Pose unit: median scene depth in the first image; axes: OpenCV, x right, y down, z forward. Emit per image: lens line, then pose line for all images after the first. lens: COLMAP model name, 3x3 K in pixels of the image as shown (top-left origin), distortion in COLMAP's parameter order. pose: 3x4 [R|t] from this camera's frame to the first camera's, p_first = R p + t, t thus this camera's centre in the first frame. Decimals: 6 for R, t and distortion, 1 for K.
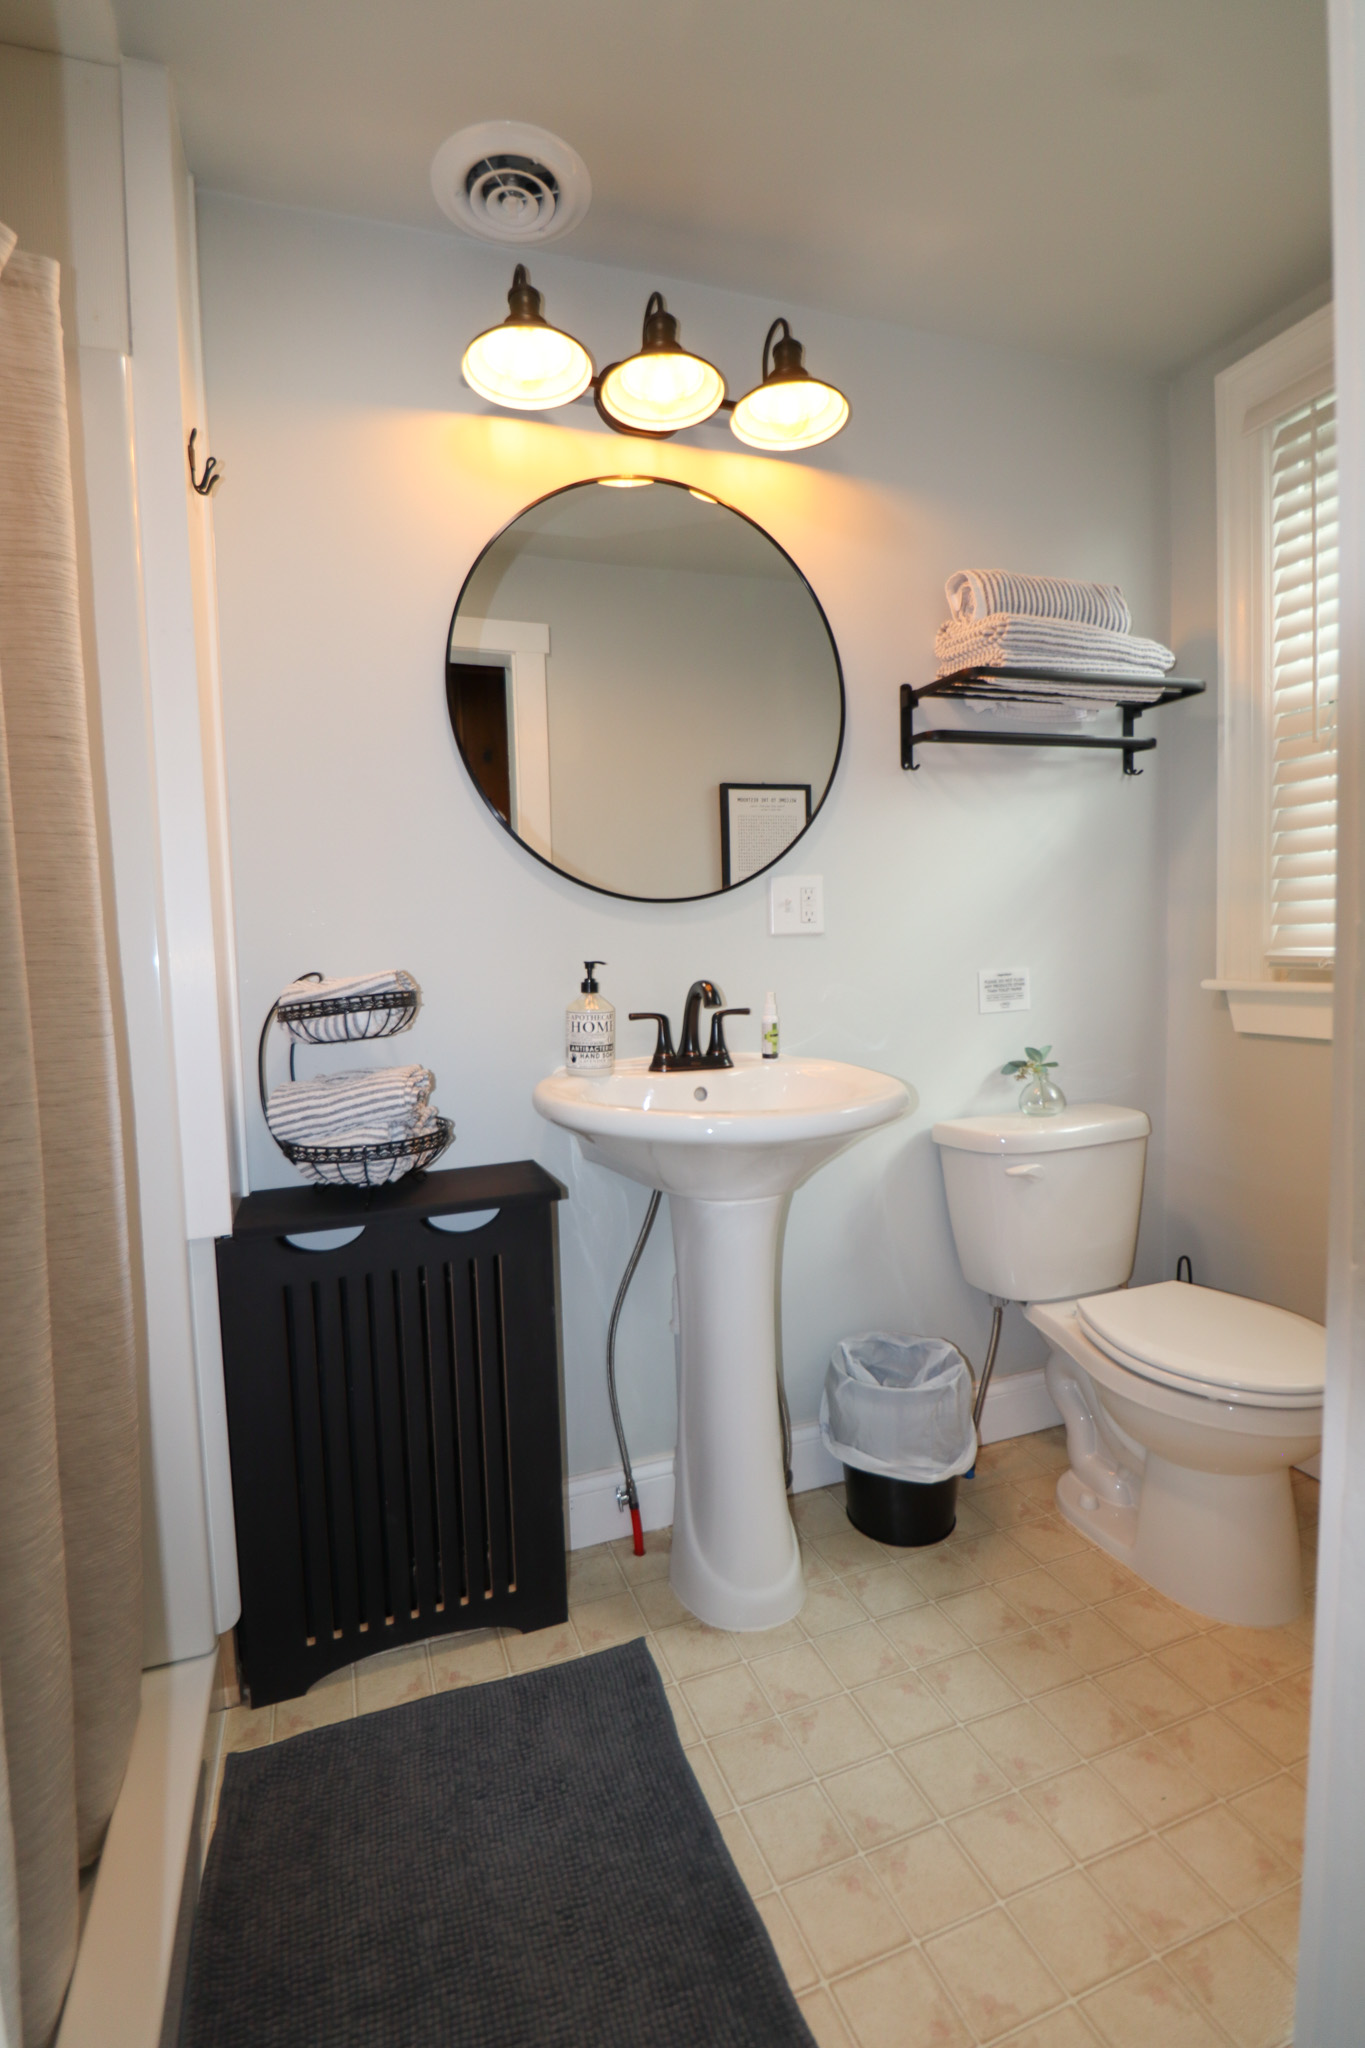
lens RADIAL K [[956.8, 0, 682.5], [0, 956.8, 1024.0], [0, 0, 1]] dist [0.001782, -0.010814]
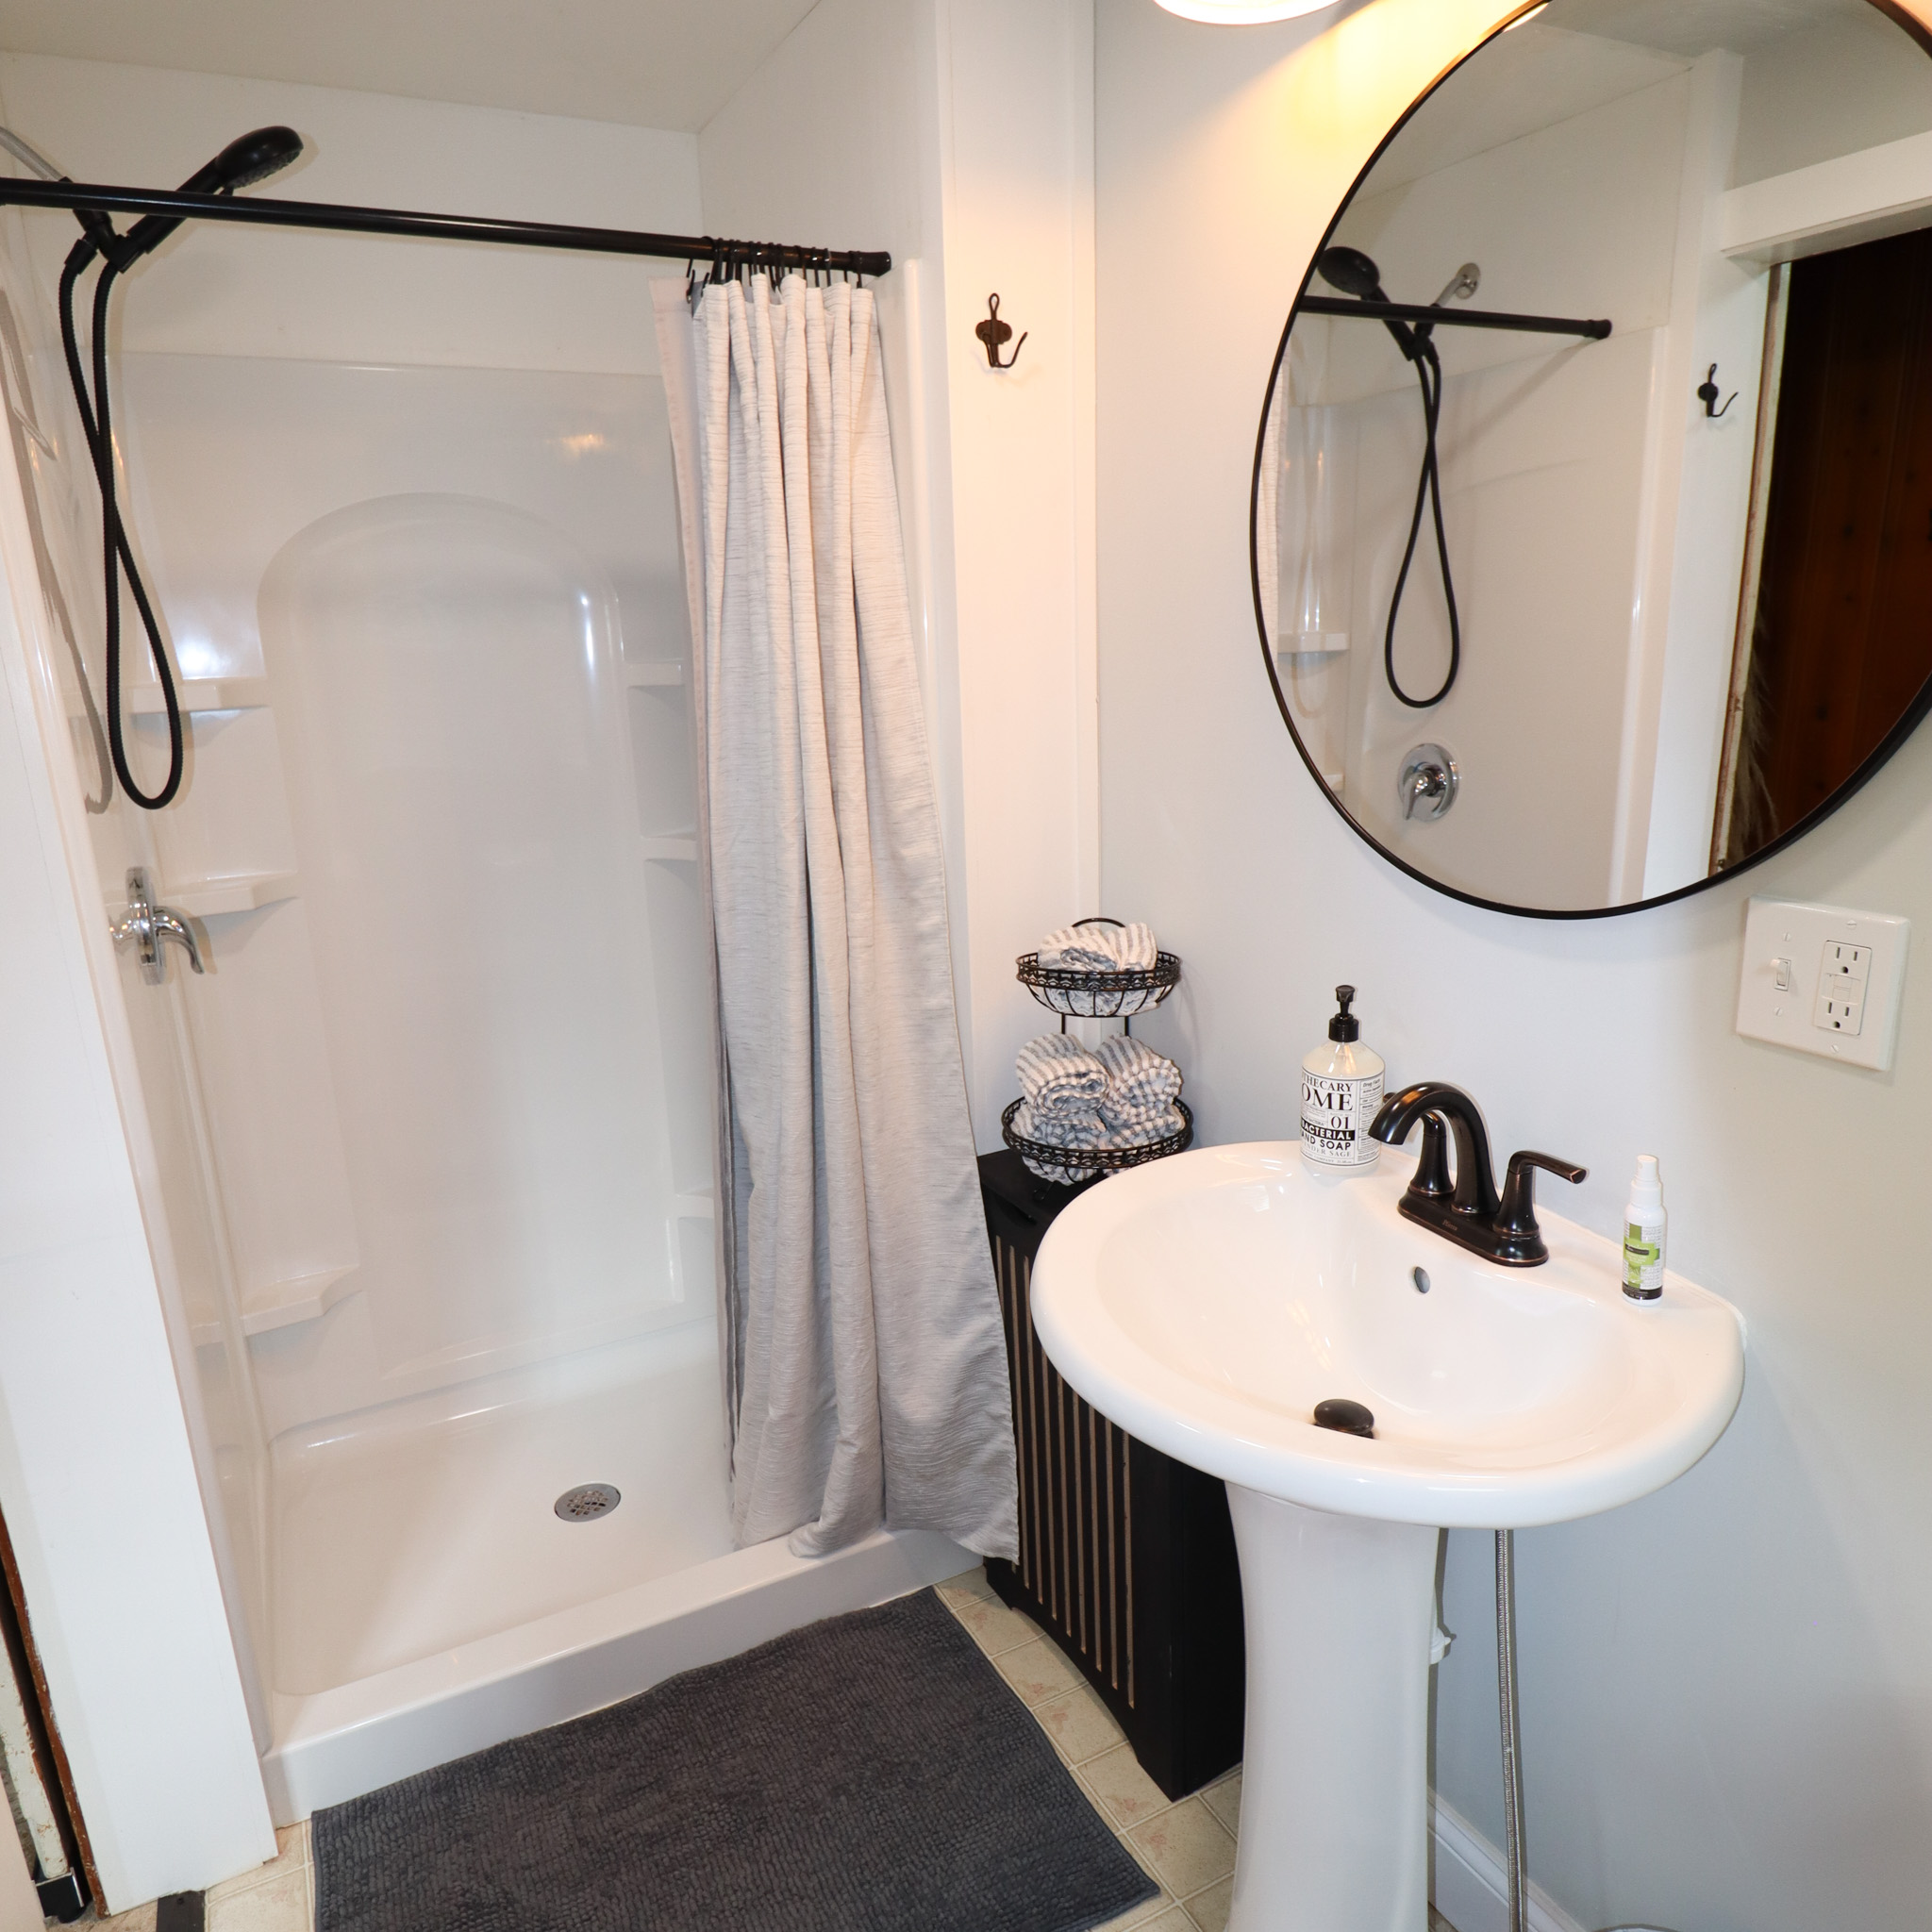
lens RADIAL K [[1374.3, 0, 966.0], [0, 1374.3, 966.0], [0, 0, 1]] dist [-0.035160, -0.001158]
pose [[0.122176, 0.275819, -0.953413, 0.679662], [-0.039295, 0.961201, 0.273037, -0.300791], [0.991730, 0.004106, 0.128274, 0.655139]]
